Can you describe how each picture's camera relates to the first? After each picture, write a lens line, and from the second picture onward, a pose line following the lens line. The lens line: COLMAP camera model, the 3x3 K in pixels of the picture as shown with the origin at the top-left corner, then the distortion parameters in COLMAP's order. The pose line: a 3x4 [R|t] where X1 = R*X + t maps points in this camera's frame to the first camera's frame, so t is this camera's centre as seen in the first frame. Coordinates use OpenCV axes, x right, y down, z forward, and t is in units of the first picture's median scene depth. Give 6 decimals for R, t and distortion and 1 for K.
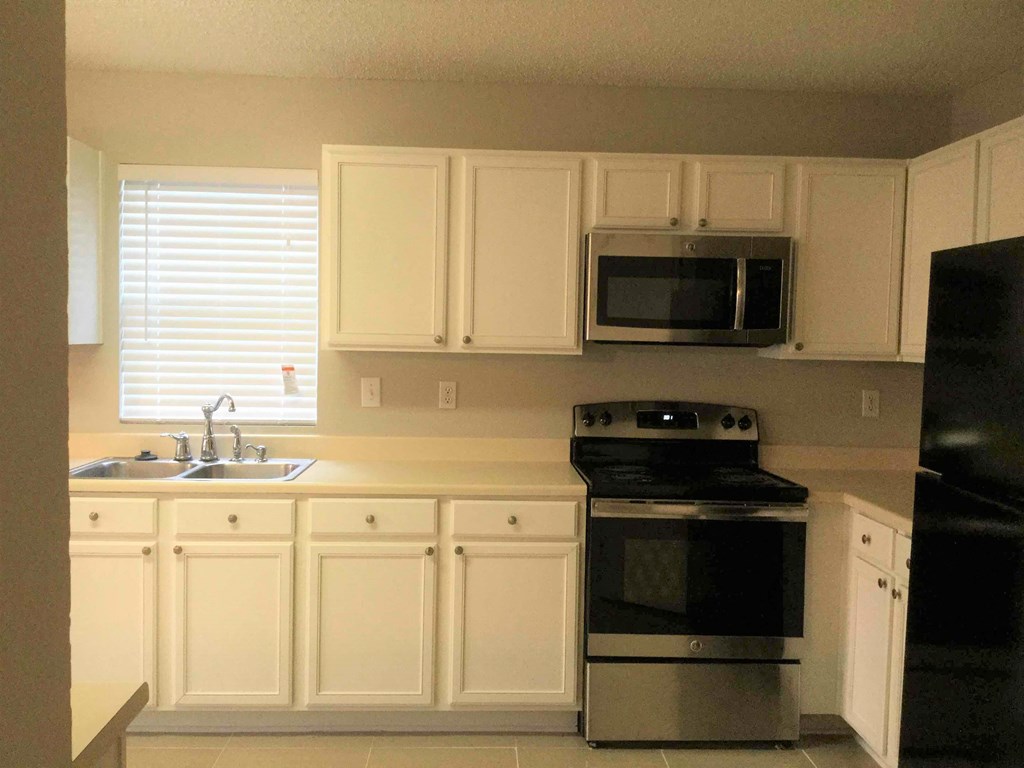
lens RADIAL K [[939.2, 0, 509.8], [0, 939.2, 382.7], [0, 0, 1]] dist [0.076648, -0.138420]
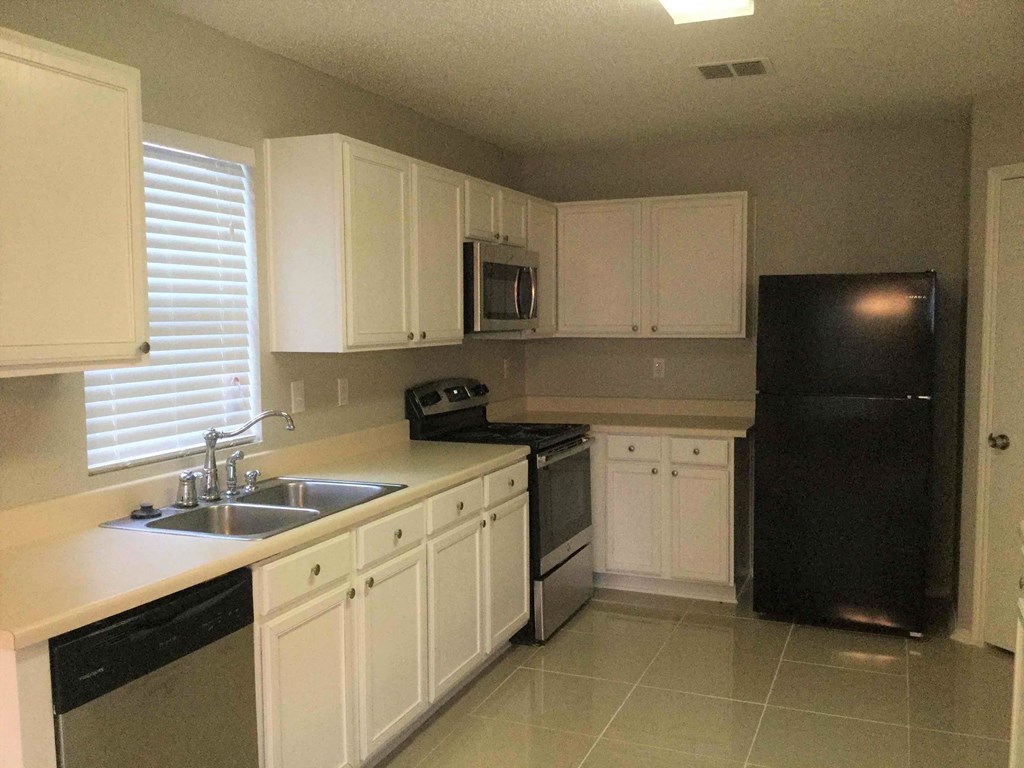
lens RADIAL K [[939.2, 0, 510.9], [0, 939.2, 385.8], [0, 0, 1]] dist [0.076648, -0.138420]
pose [[0.405934, -0.090302, 0.909430, -0.916879], [0.077203, 0.994938, 0.064332, -0.044755], [-0.910636, 0.044096, 0.410851, 0.429009]]
